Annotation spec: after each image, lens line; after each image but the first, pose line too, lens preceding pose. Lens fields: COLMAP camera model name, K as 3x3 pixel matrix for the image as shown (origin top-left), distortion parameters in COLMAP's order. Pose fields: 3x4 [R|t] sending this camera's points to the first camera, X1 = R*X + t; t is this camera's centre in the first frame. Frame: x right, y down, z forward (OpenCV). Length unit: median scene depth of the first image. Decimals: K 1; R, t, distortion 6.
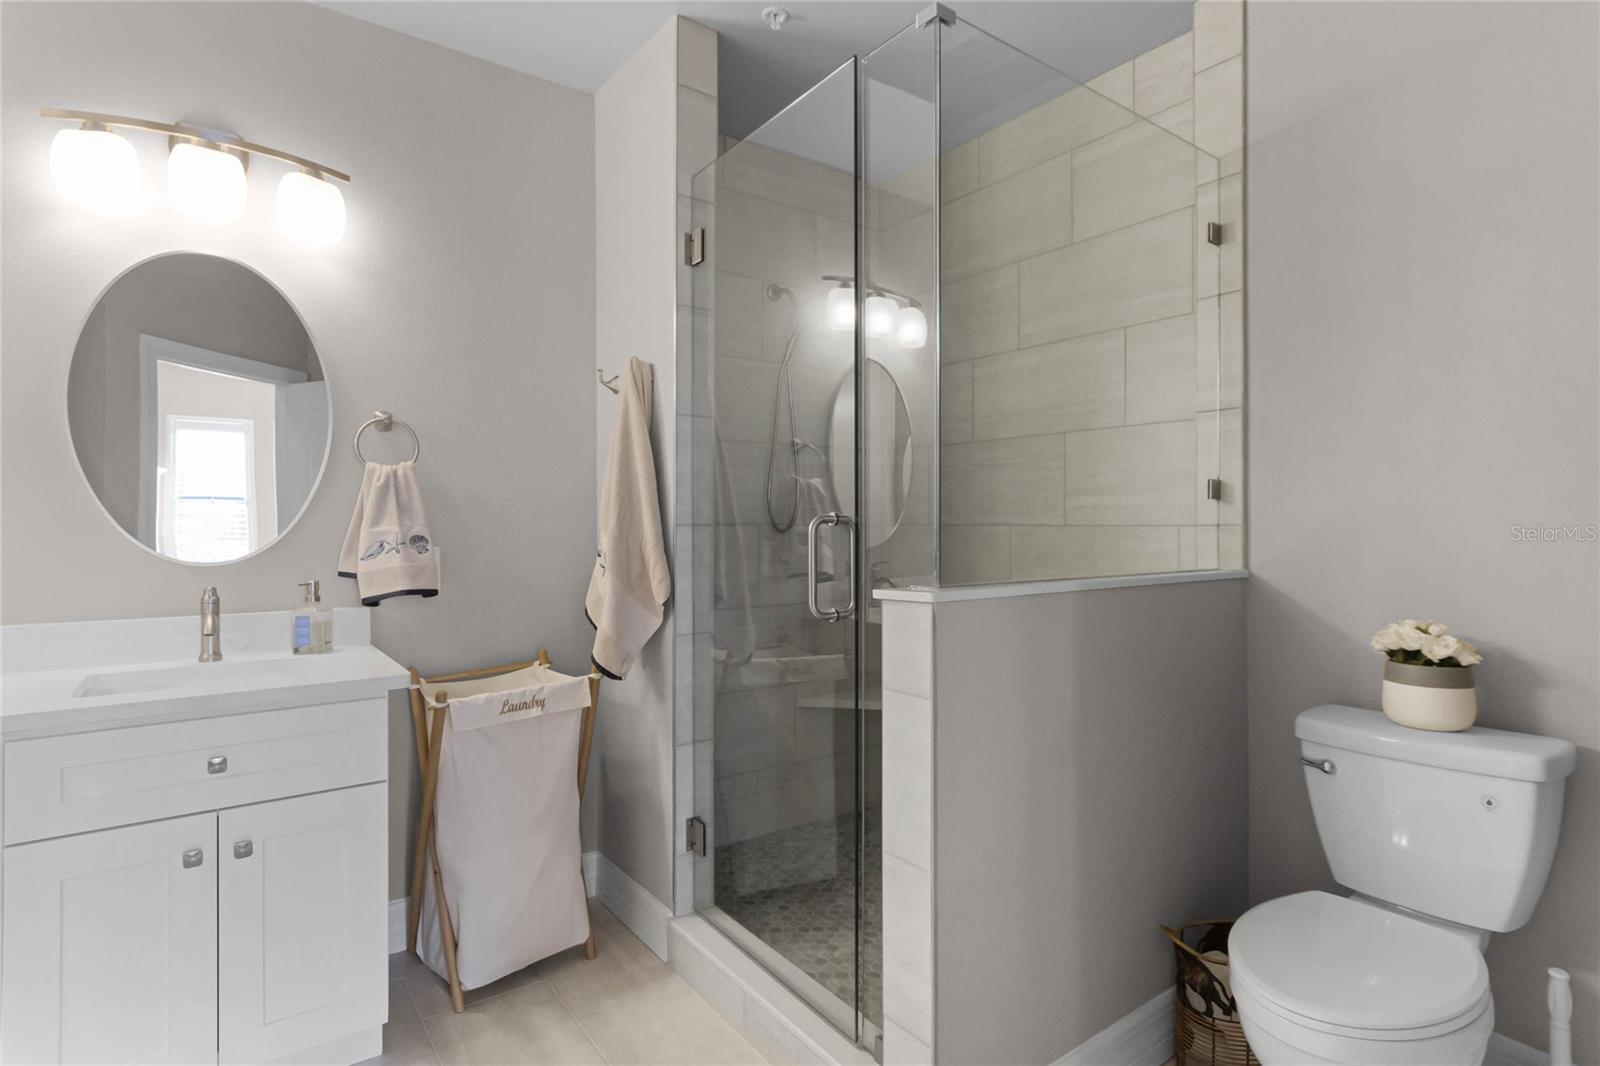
lens RADIAL K [[813.7, 0, 781.5], [0, 813.7, 520.8], [0, 0, 1]] dist [0.001381, 0.000797]
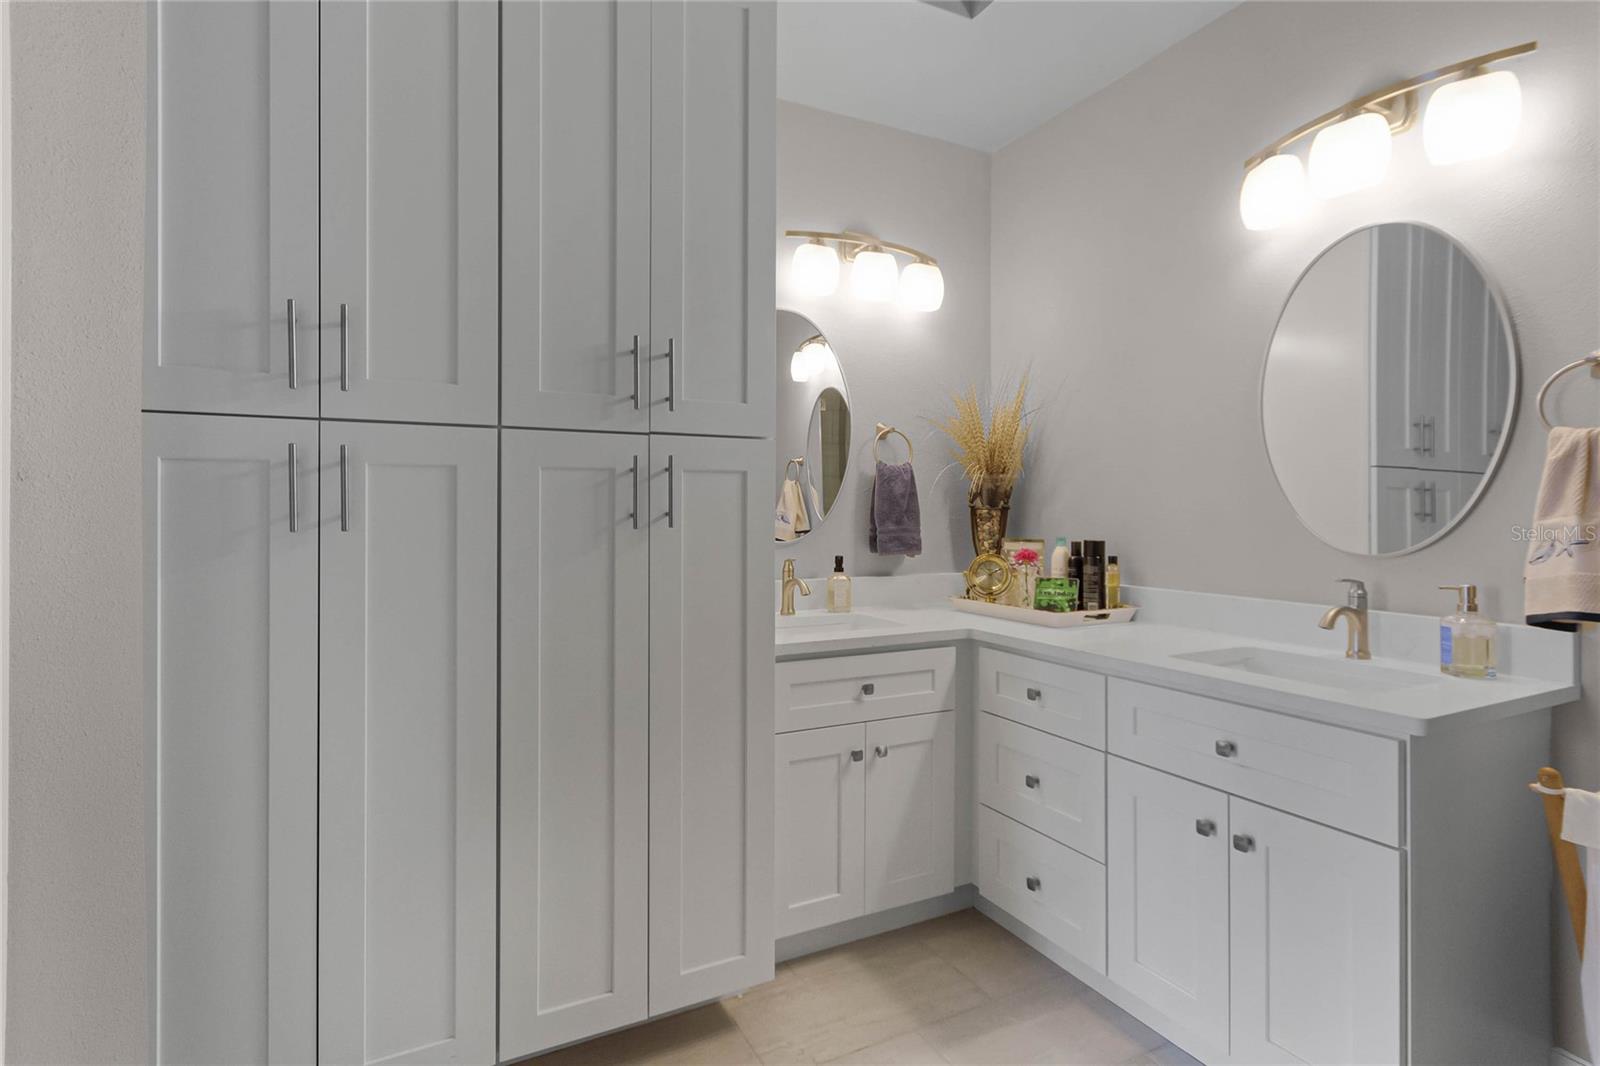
lens RADIAL K [[784.4, 0, 800.5], [0, 784.4, 508.5], [0, 0, 1]] dist [-0.003598, -0.000230]
pose [[-0.151969, -0.003134, -0.988380, 0.285256], [0.005610, 0.999976, -0.004033, -0.001838], [0.988369, -0.006158, -0.151948, 0.479004]]
